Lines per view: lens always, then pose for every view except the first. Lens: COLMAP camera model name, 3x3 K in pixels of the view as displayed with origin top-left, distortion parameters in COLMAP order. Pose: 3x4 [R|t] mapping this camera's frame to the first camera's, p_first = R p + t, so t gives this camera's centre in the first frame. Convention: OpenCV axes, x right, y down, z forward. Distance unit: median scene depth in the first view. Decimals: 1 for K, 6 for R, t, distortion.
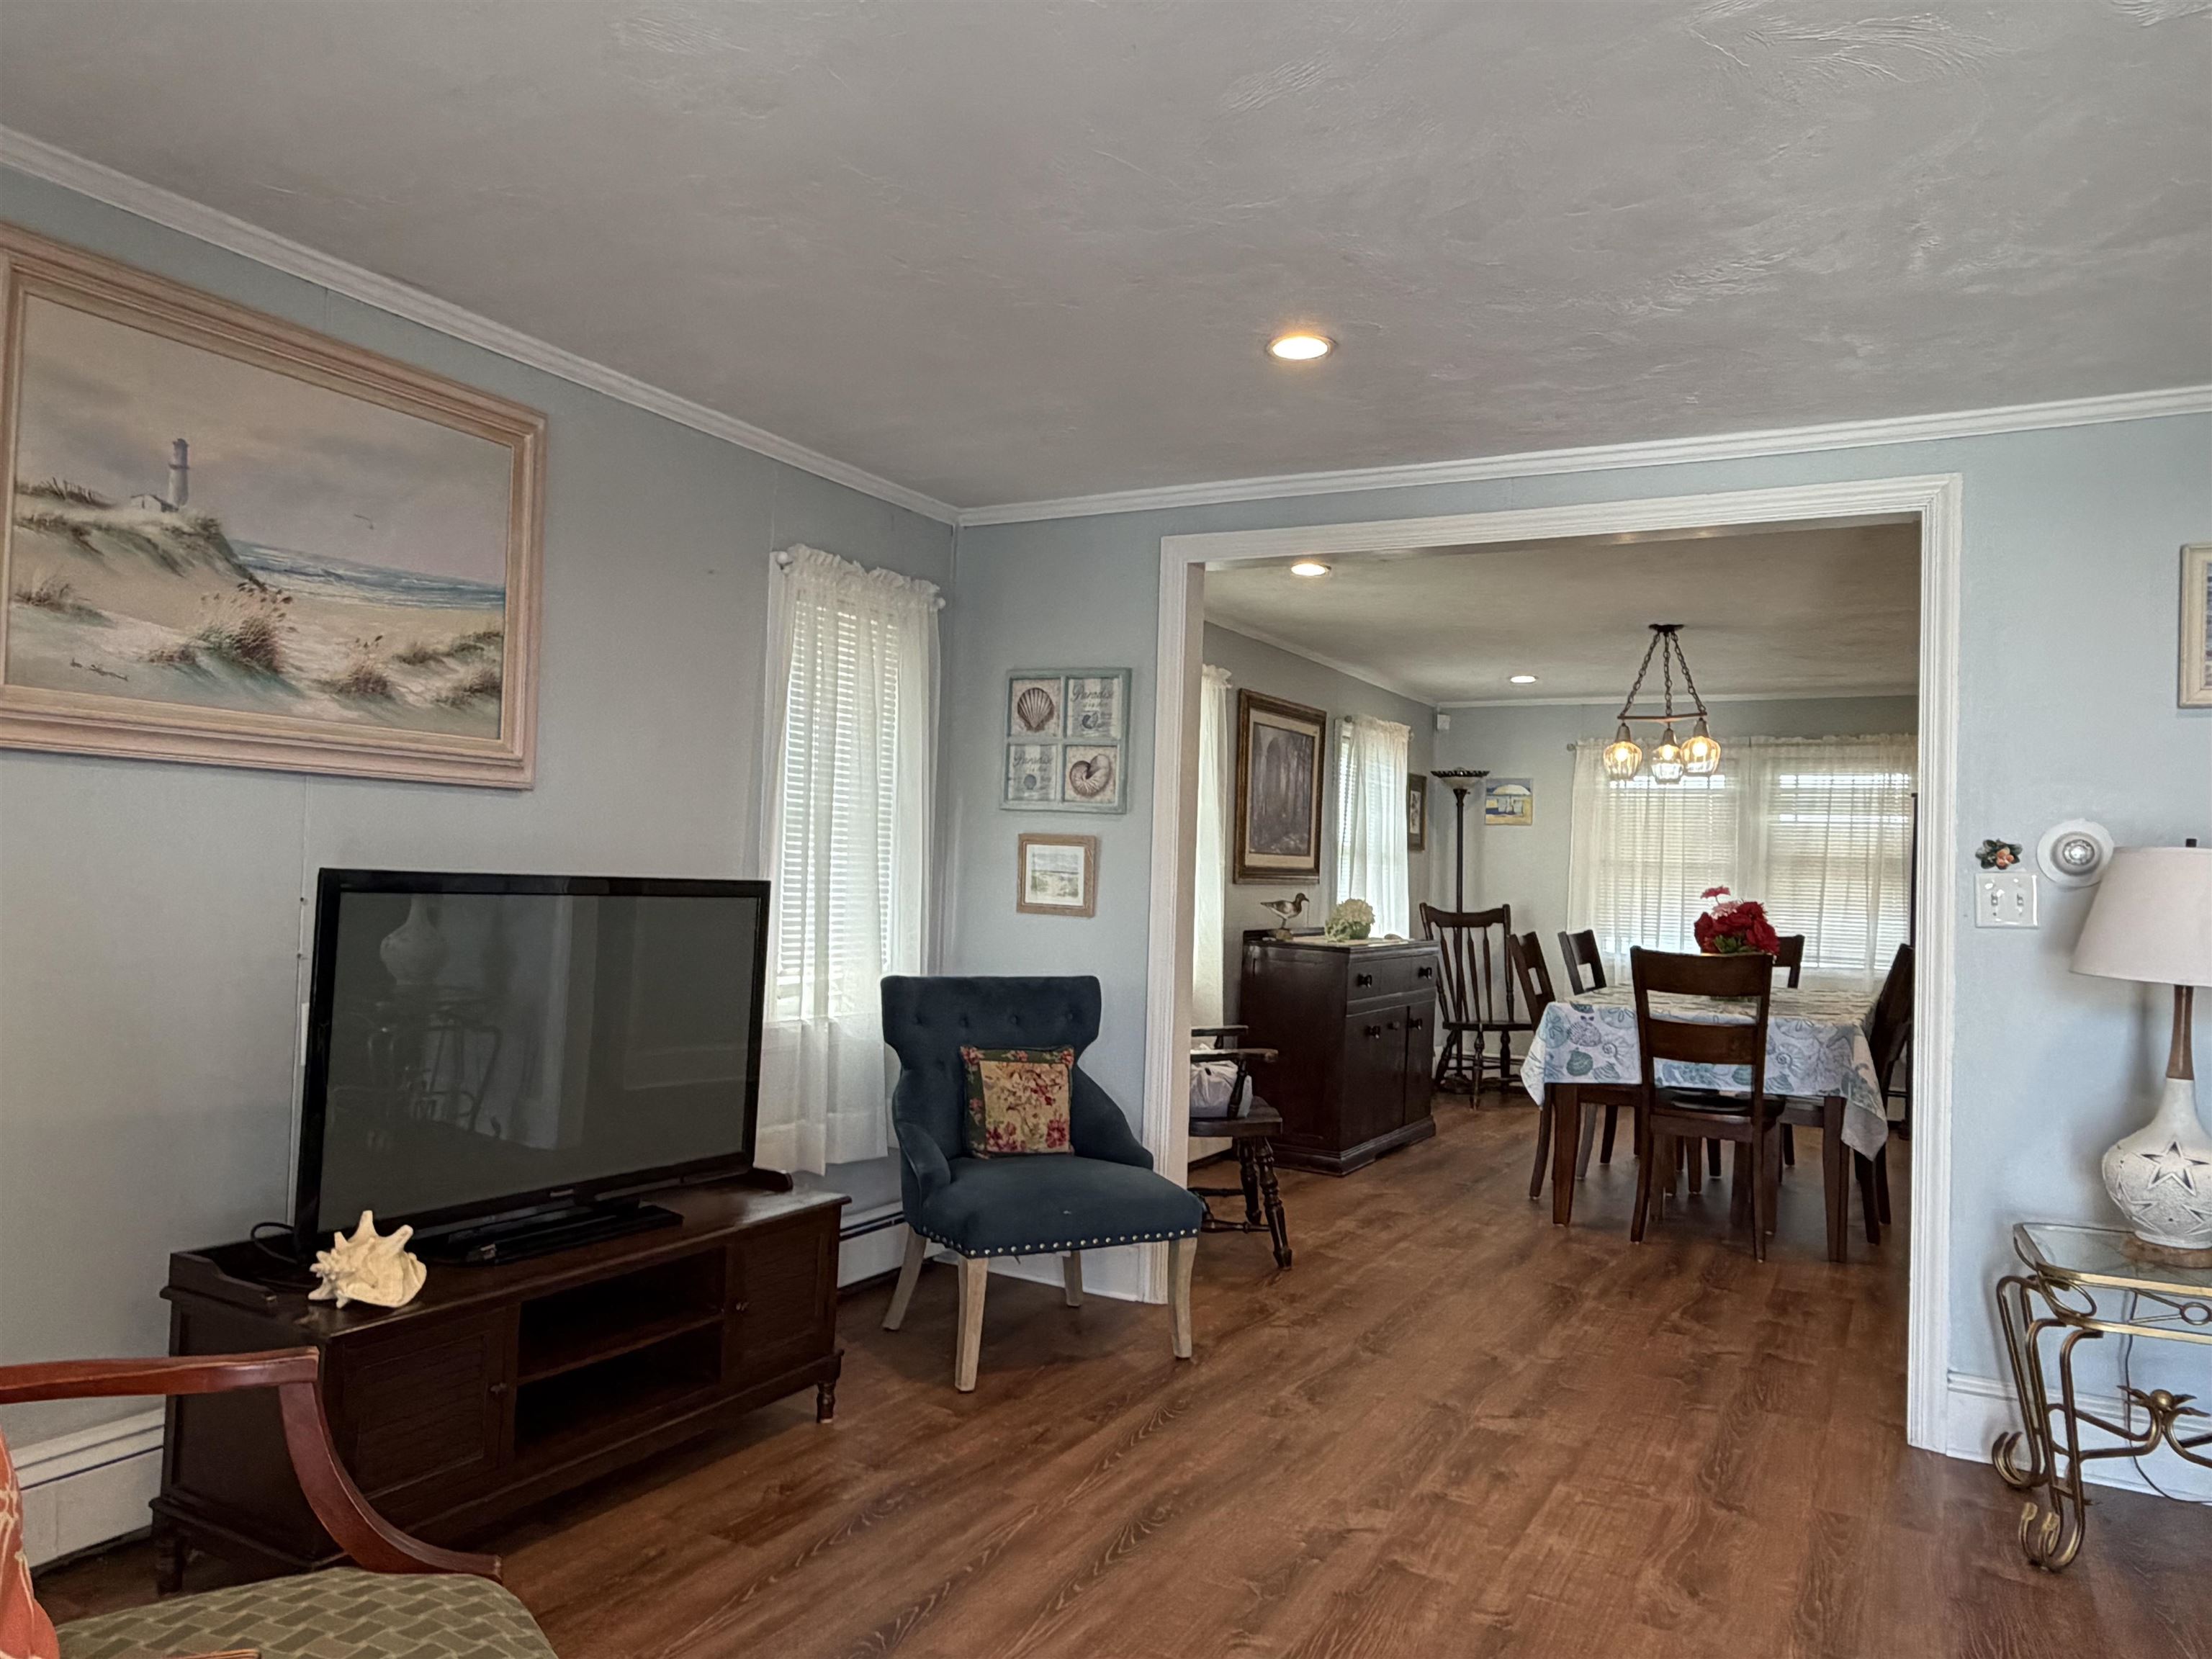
lens RADIAL K [[1503.4, 0, 1100.4], [0, 1503.4, 836.5], [0, 0, 1]] dist [-0.005980, -0.001307]
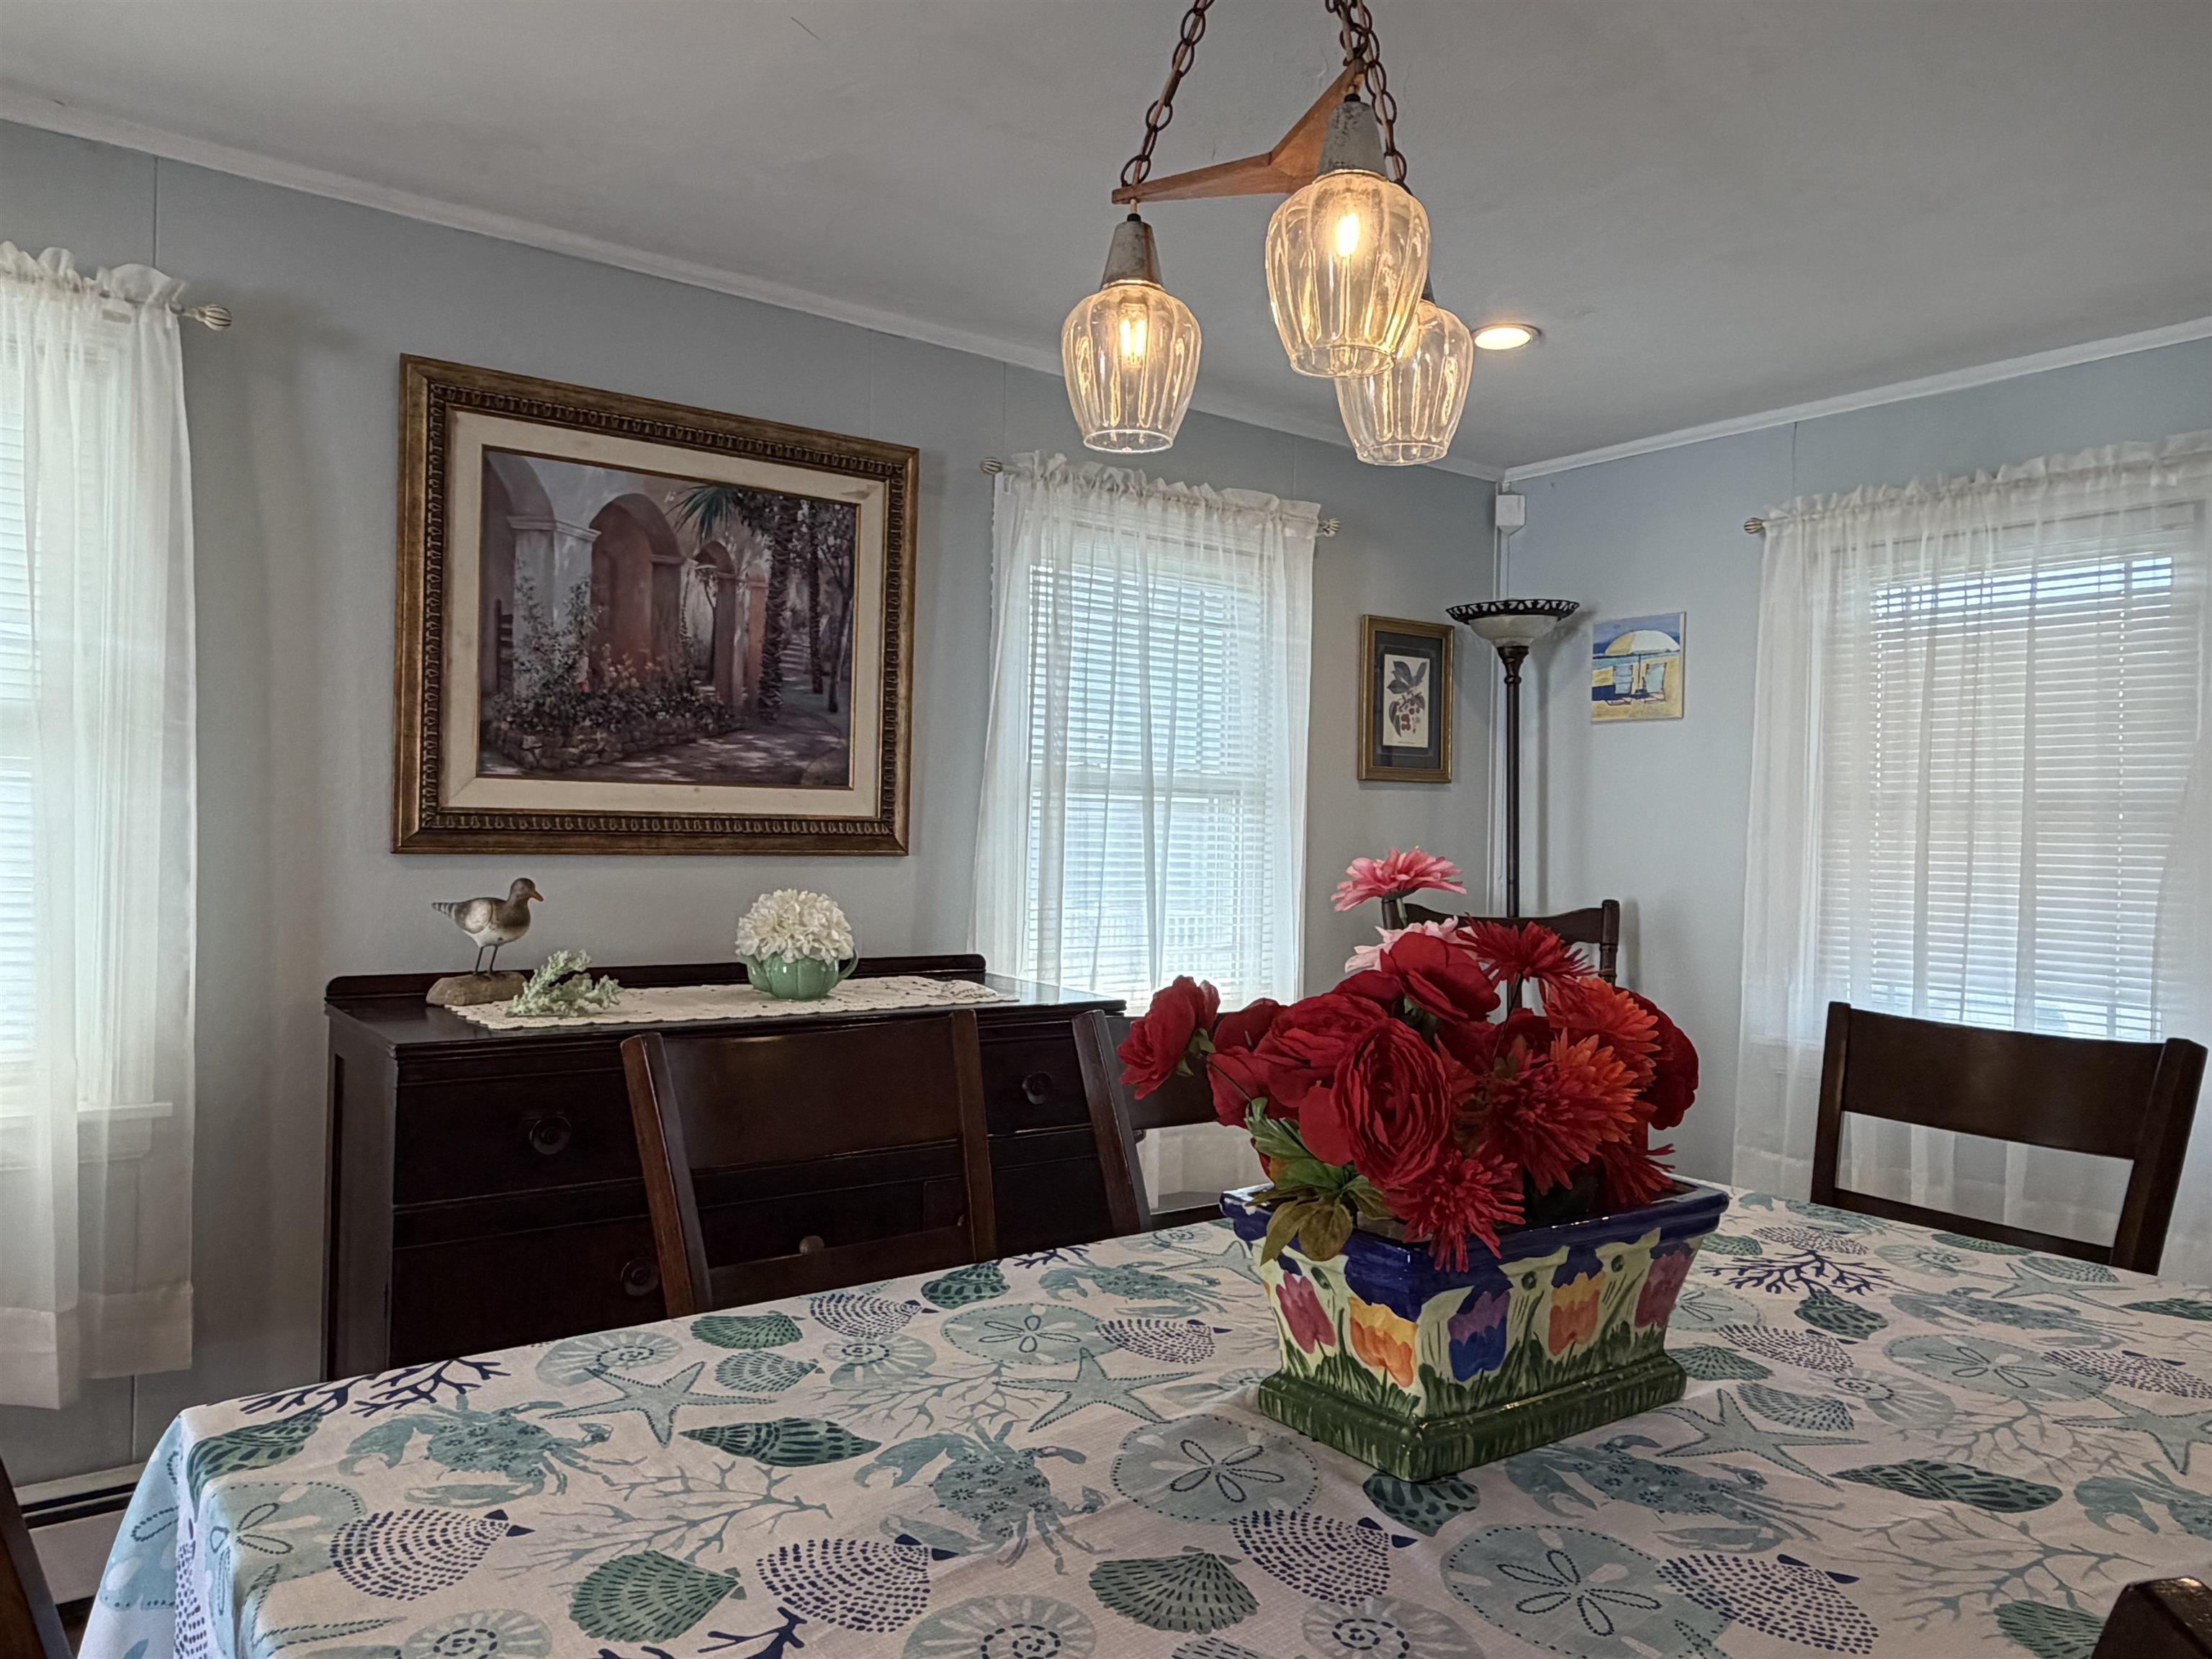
lens RADIAL K [[1503.4, 0, 1100.4], [0, 1503.4, 836.5], [0, 0, 1]] dist [-0.005980, -0.001307]
pose [[0.911266, -0.011238, -0.411664, 0.313679], [0.016523, 0.999820, 0.009280, 0.019882], [0.411486, -0.015259, 0.911288, 0.534633]]
